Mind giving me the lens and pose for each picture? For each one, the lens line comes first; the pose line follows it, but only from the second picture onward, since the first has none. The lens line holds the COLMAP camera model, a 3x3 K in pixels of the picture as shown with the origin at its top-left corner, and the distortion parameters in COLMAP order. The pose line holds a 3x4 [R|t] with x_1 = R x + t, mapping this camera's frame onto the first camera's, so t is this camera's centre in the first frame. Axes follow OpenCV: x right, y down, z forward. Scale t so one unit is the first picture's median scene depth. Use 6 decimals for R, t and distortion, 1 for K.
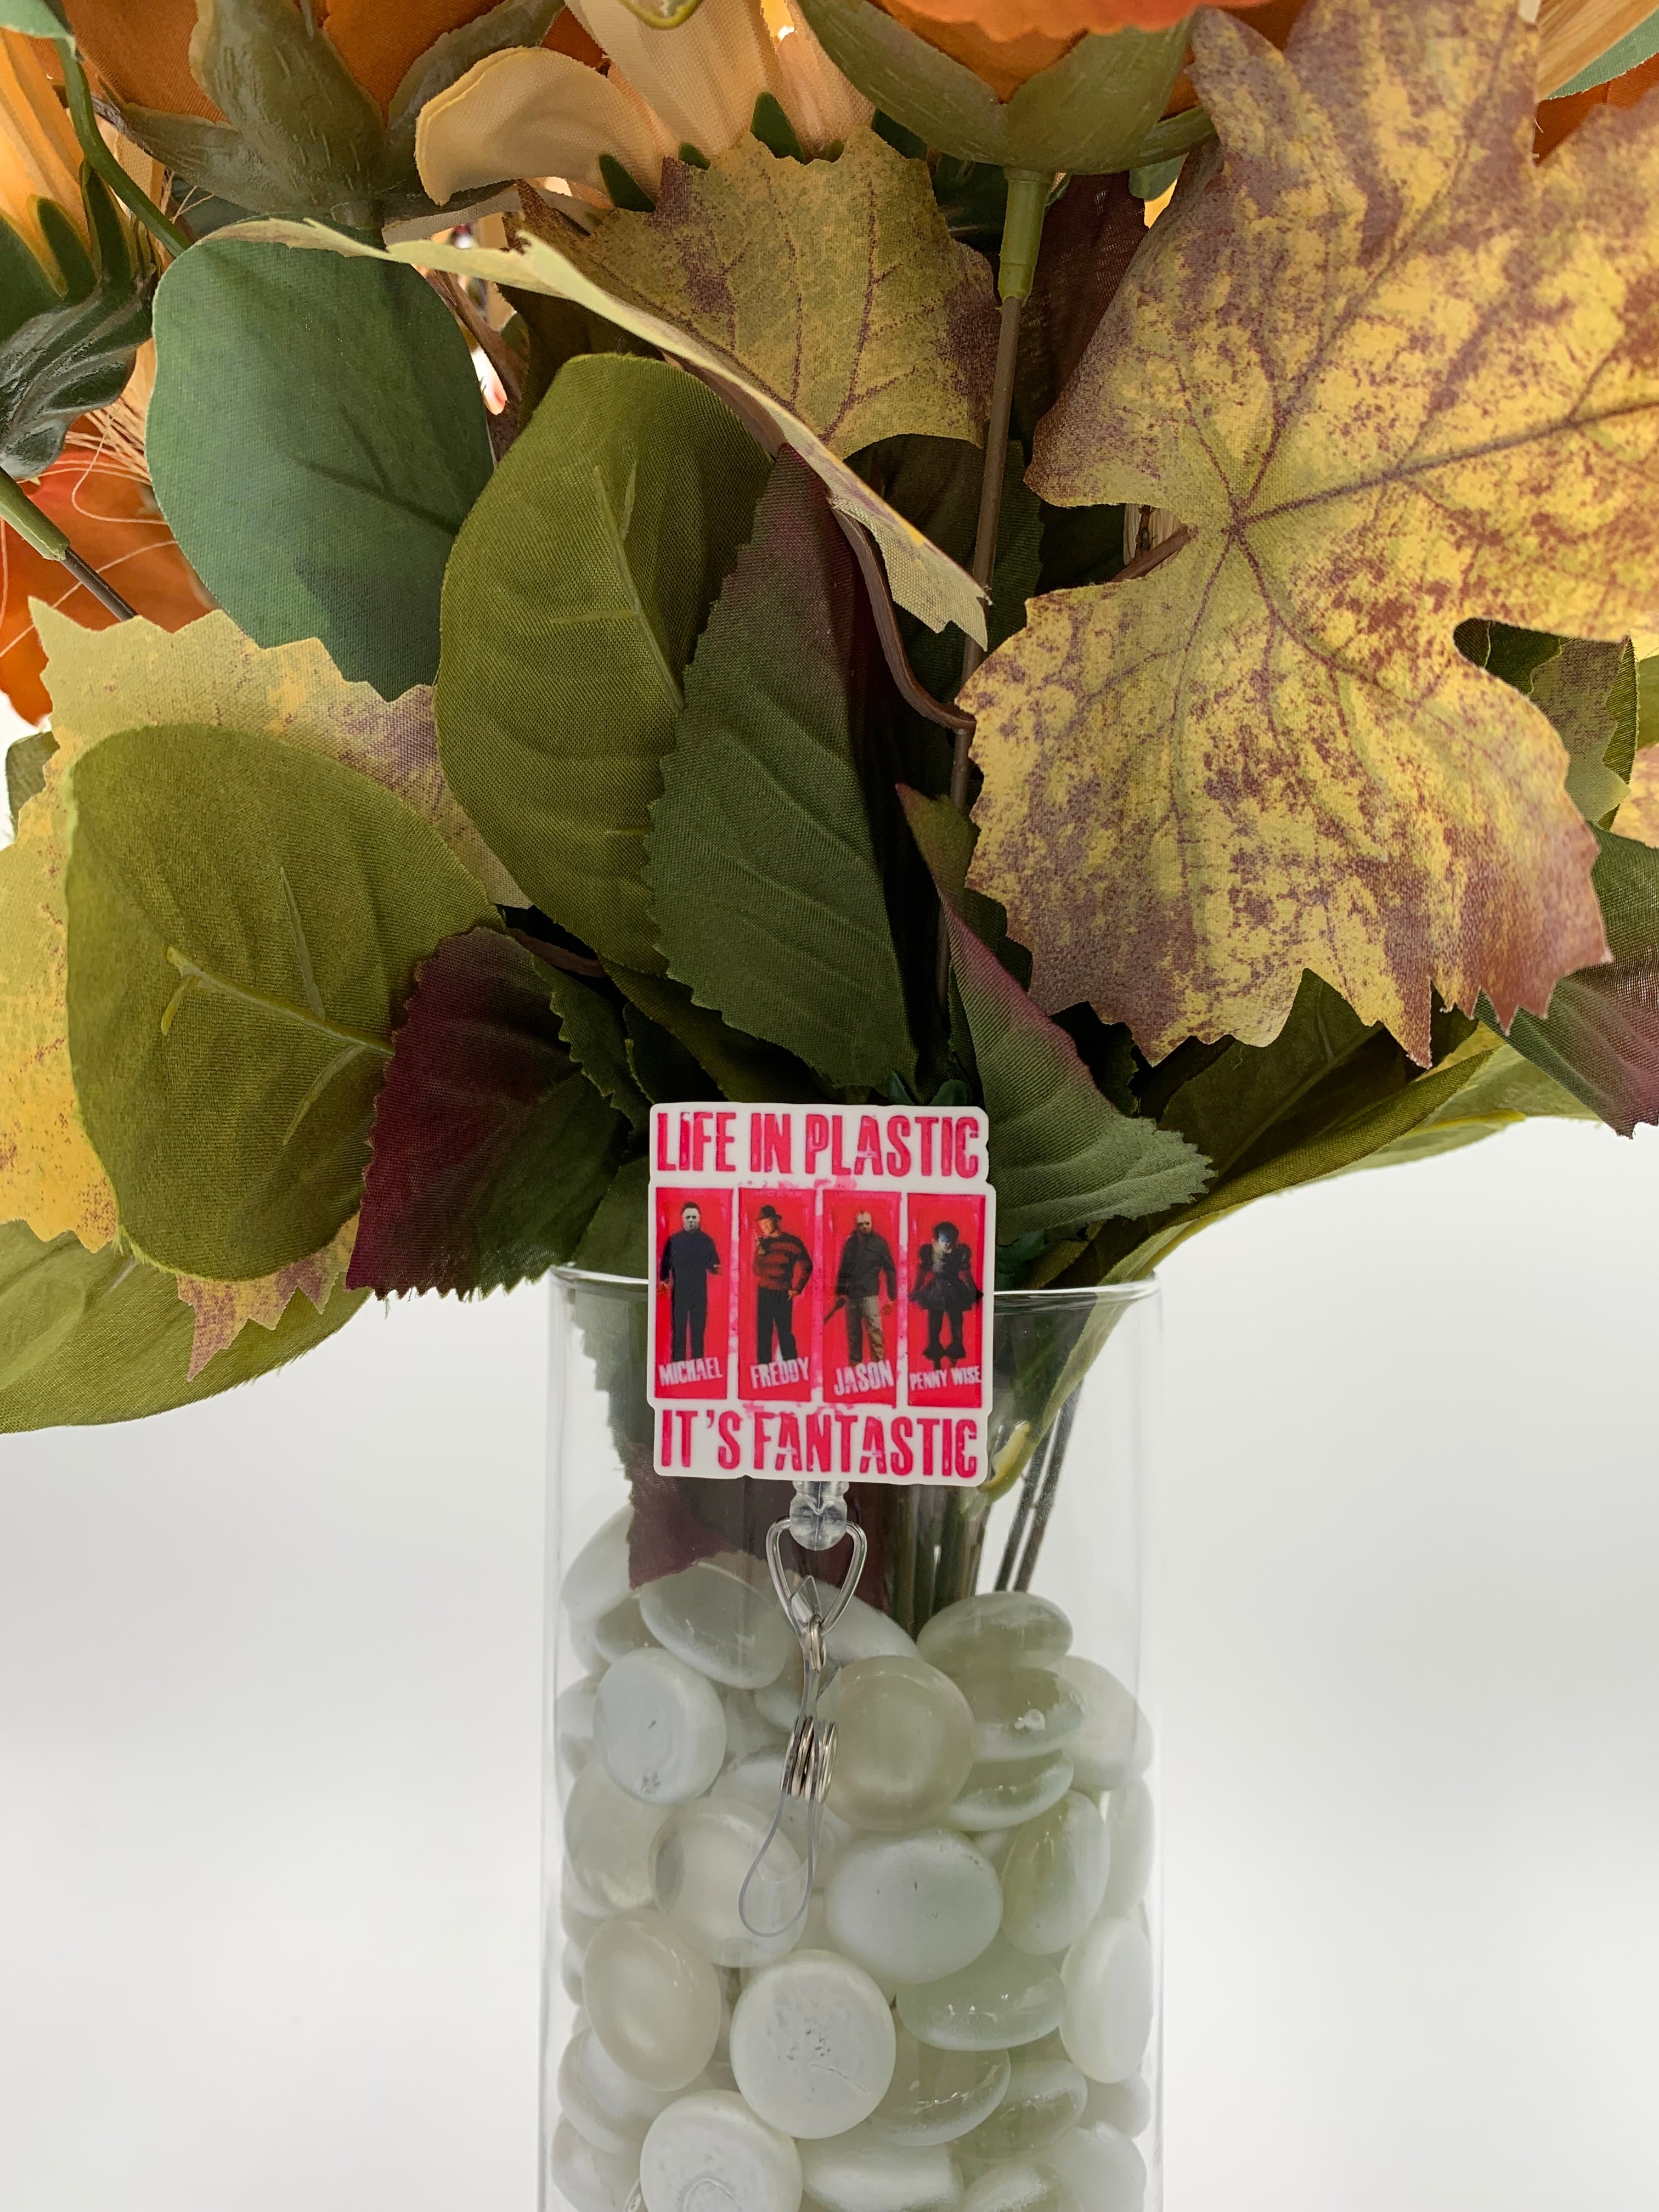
lens RADIAL K [[1574.0, 0, 825.2], [0, 1574.0, 1106.9], [0, 0, 1]] dist [-0.056746, 0.006935]
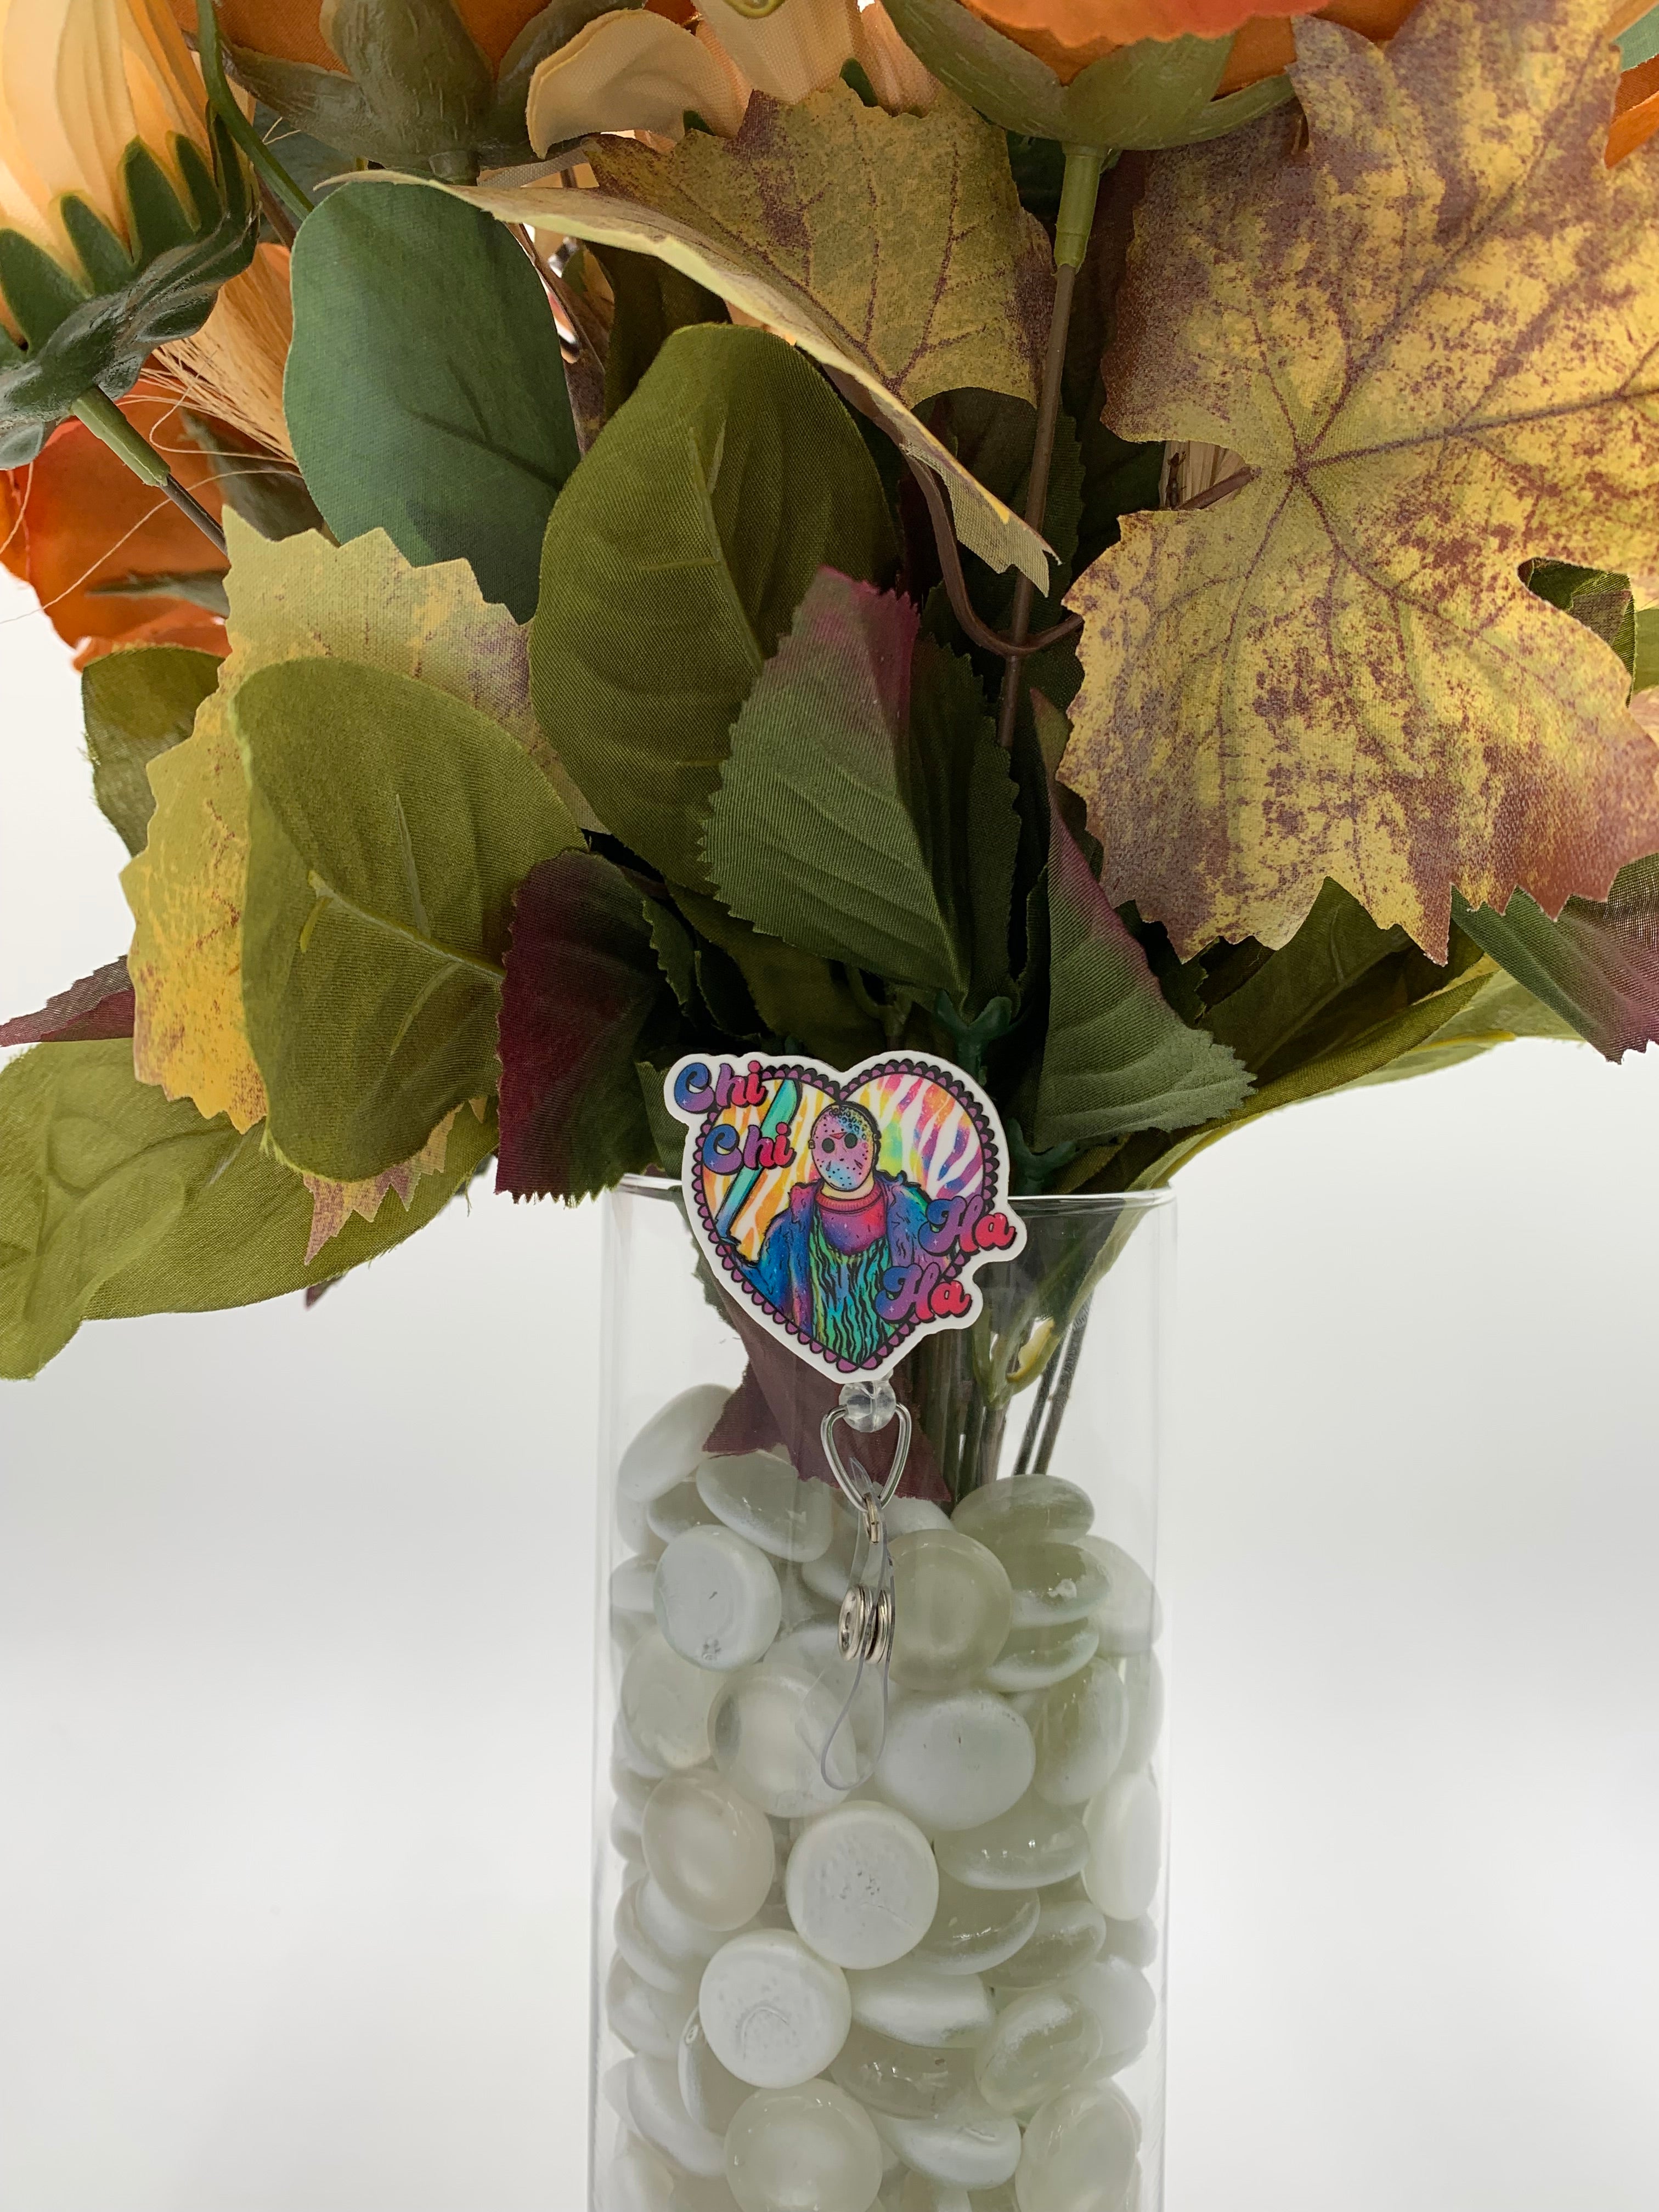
lens RADIAL K [[1573.0, 0, 836.9], [0, 1573.0, 1052.8], [0, 0, 1]] dist [-0.035487, 0.002371]
pose [[0.989331, 0.041024, 0.139792, -0.223357], [-0.038368, 0.999029, -0.021644, 0.088011], [-0.140544, 0.016050, 0.989944, -0.053141]]
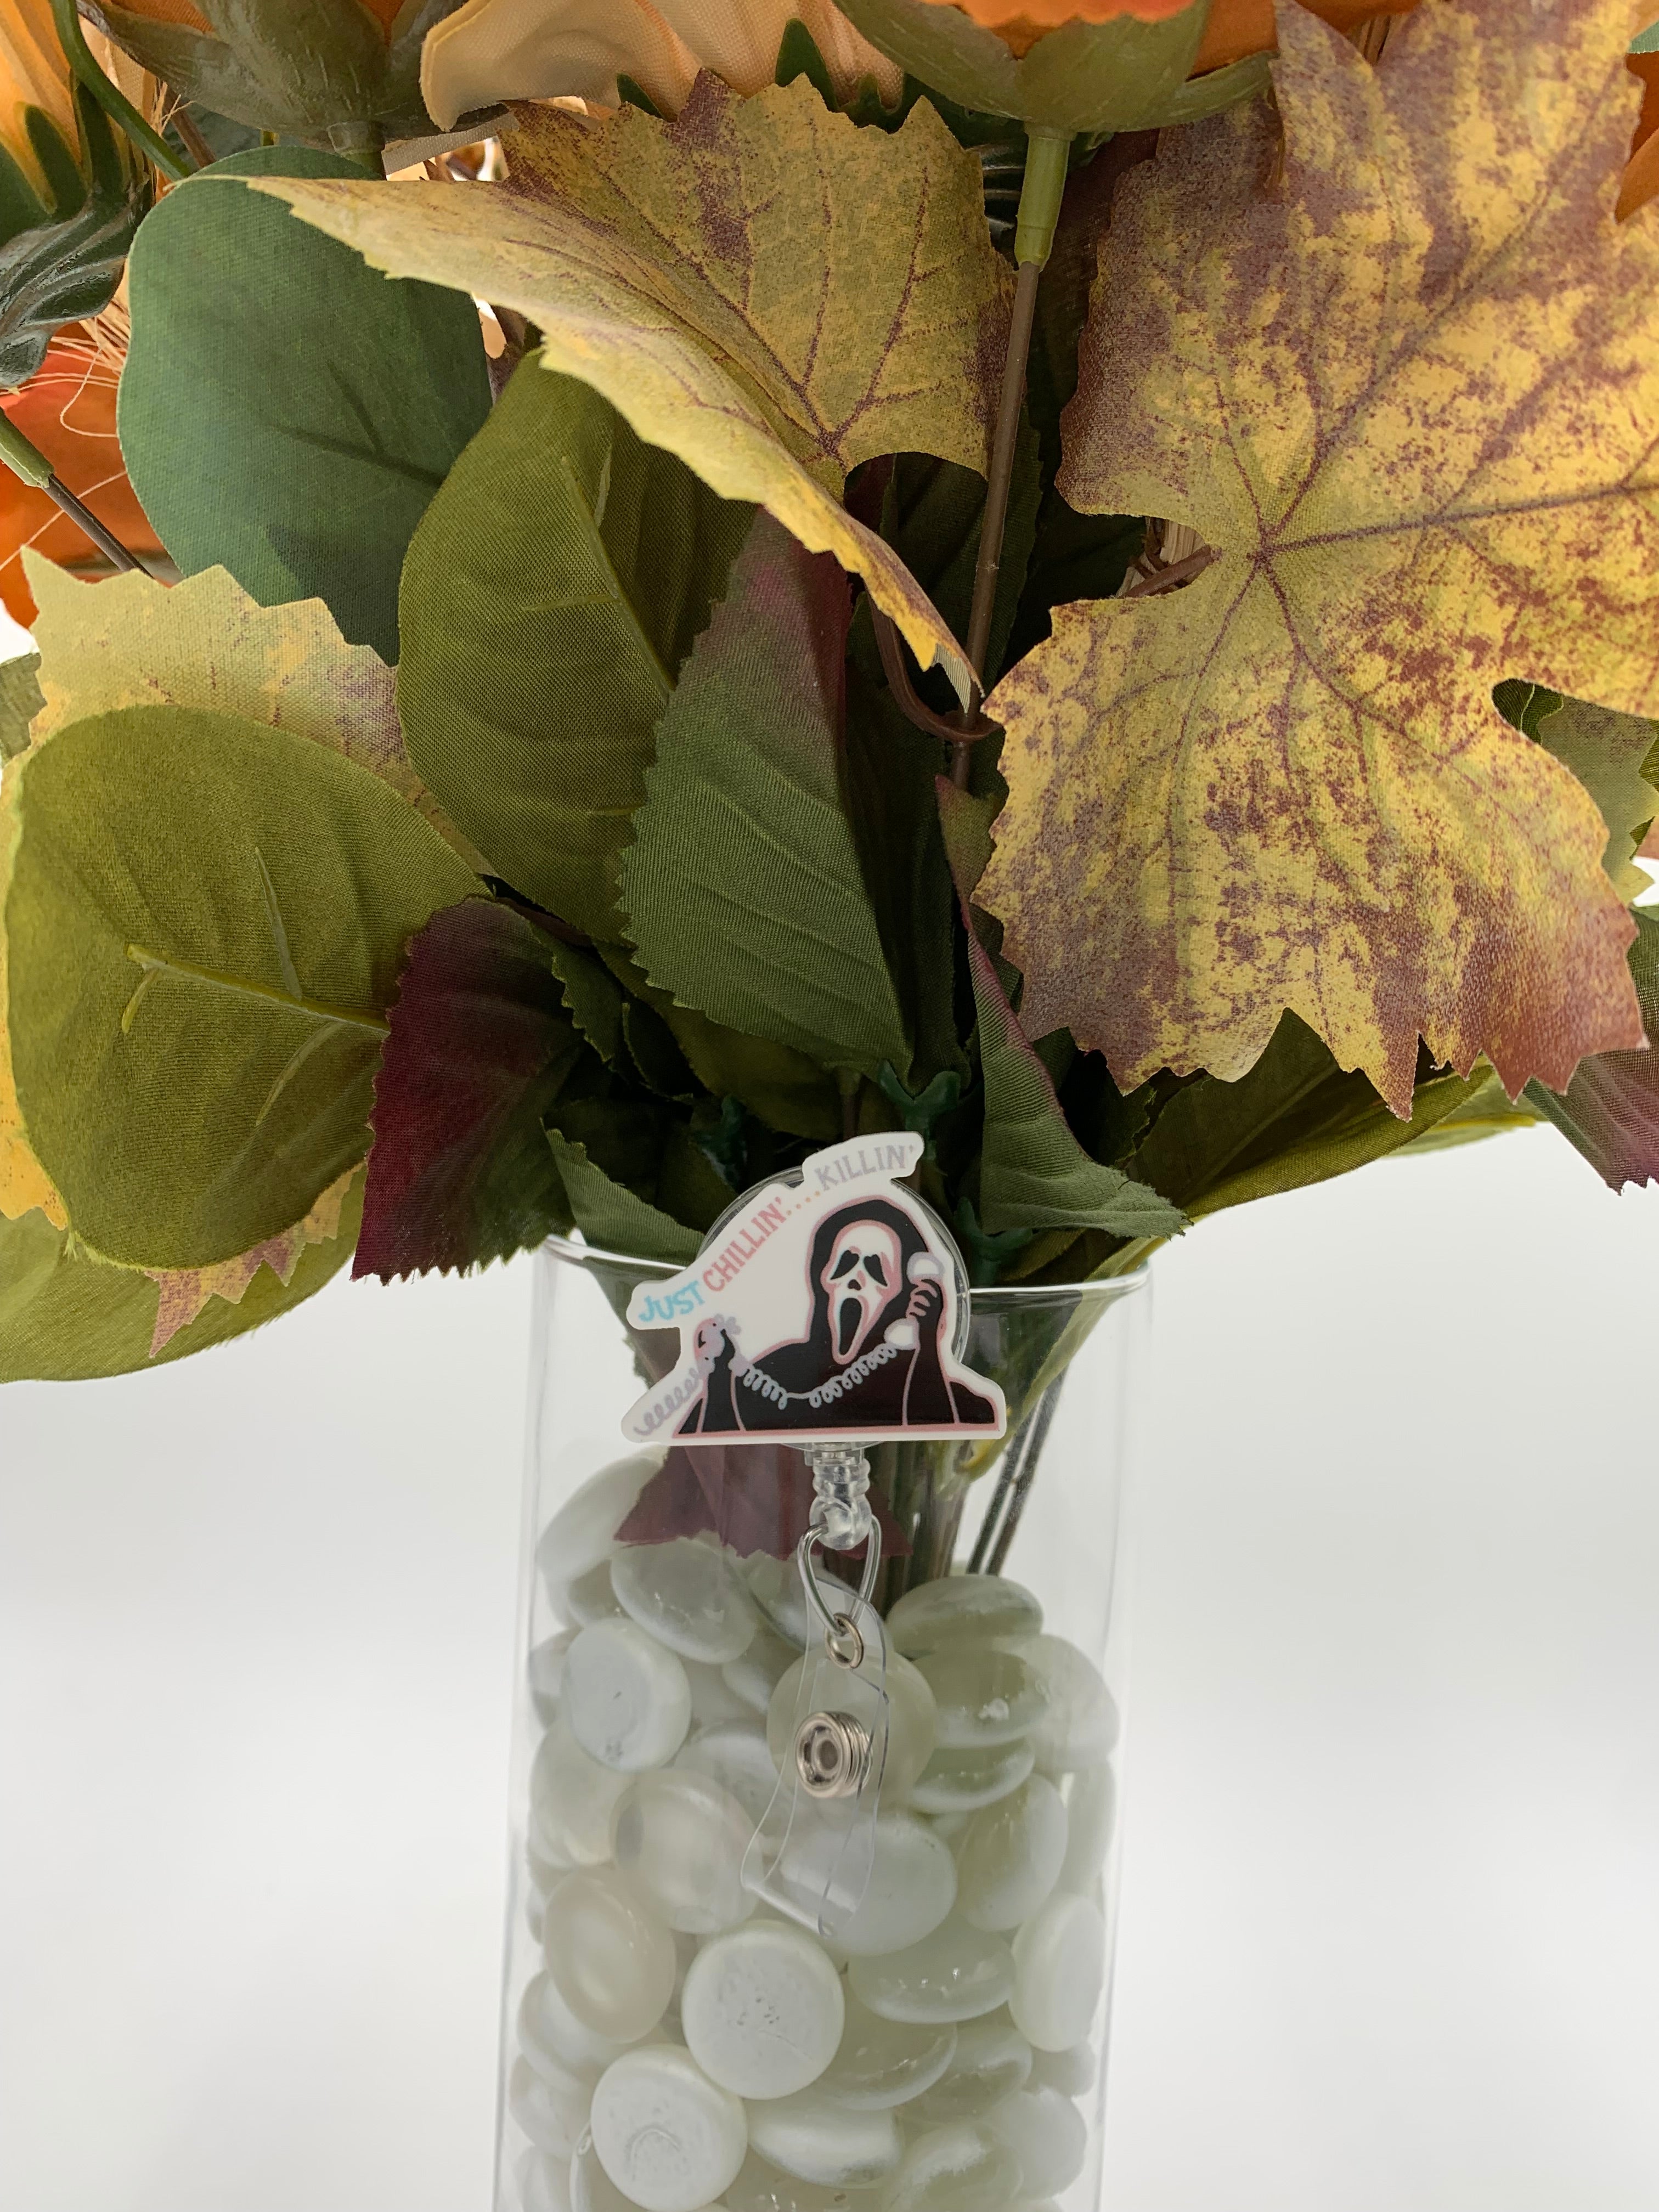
lens RADIAL K [[1583.2, 0, 818.5], [0, 1583.2, 1129.0], [0, 0, 1]] dist [-0.065325, 0.009808]
pose [[0.993841, 0.062944, 0.091204, -0.087251], [-0.066461, 0.997137, 0.036057, -0.034645], [-0.088674, -0.041897, 0.995179, 0.042741]]
